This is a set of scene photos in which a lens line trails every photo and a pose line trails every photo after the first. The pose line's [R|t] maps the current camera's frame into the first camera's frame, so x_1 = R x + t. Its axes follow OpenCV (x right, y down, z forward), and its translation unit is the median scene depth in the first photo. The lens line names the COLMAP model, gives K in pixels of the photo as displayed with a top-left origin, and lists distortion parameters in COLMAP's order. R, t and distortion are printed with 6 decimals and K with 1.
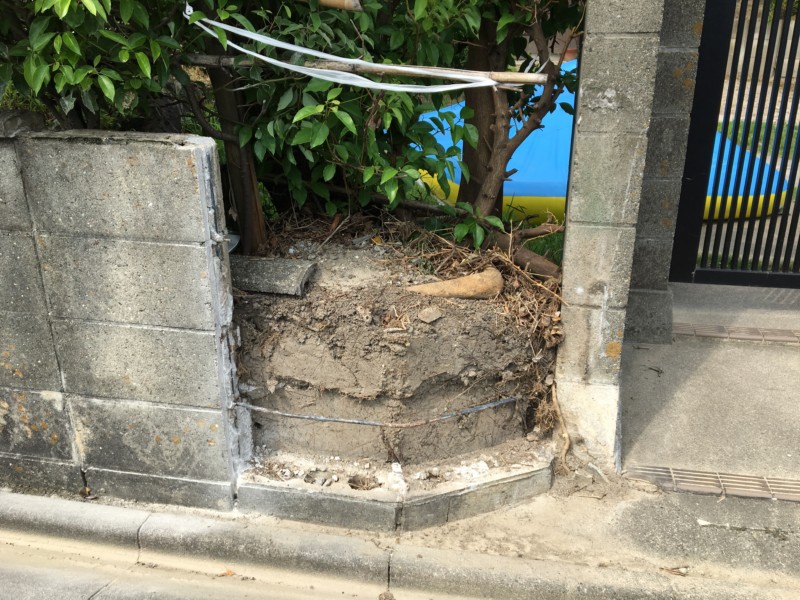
lens RADIAL K [[674.1, 0, 398.4], [0, 674.1, 302.6], [0, 0, 1]] dist [0.077756, -0.111967]
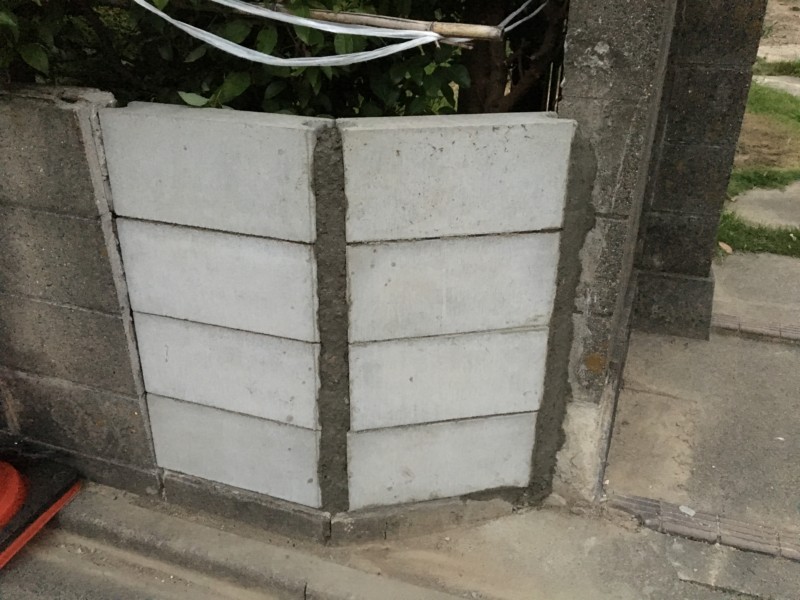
lens RADIAL K [[674.1, 0, 398.4], [0, 674.1, 302.6], [0, 0, 1]] dist [0.077756, -0.111967]
pose [[0.988910, 0.069184, -0.131414, 0.185835], [-0.055514, 0.992924, 0.104980, -0.079850], [0.137747, -0.096521, 0.985753, 0.155792]]
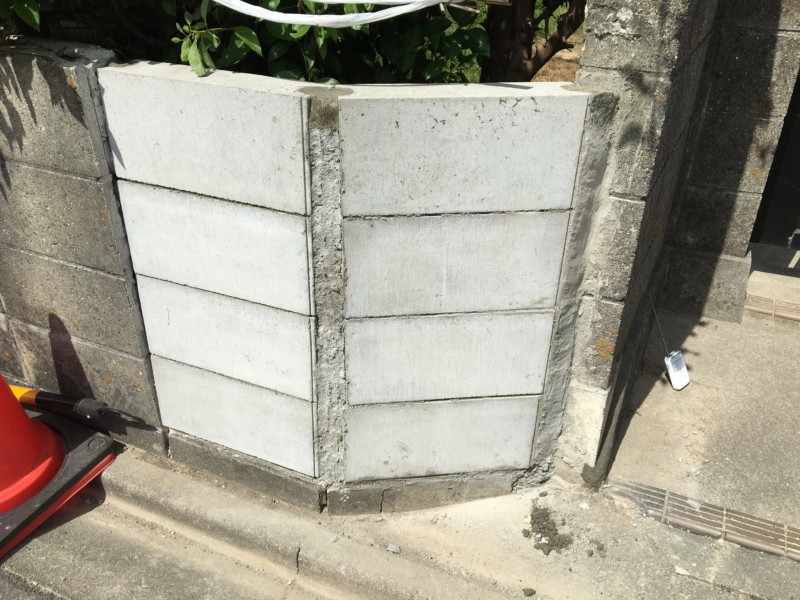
lens RADIAL K [[674.1, 0, 398.4], [0, 674.1, 302.6], [0, 0, 1]] dist [0.077756, -0.111967]
pose [[0.973698, 0.124733, -0.190669, 0.231474], [-0.090852, 0.979985, 0.177133, -0.105306], [0.208947, -0.155151, 0.965541, 0.189226]]
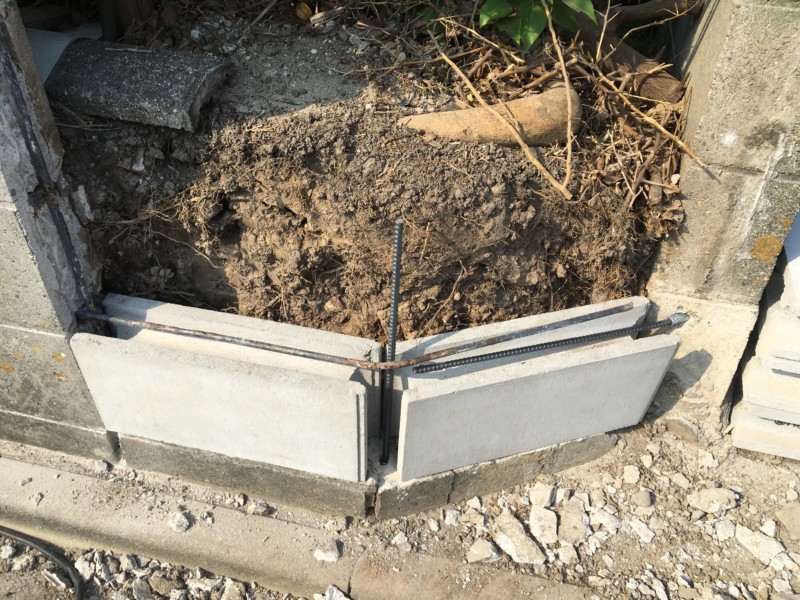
lens RADIAL K [[674.1, 0, 398.4], [0, 674.1, 302.6], [0, 0, 1]] dist [0.077756, -0.111967]
pose [[0.998751, 0.046021, -0.019434, 0.028424], [-0.037671, 0.949311, 0.312074, -0.053199], [0.032811, -0.310952, 0.949859, 0.453543]]
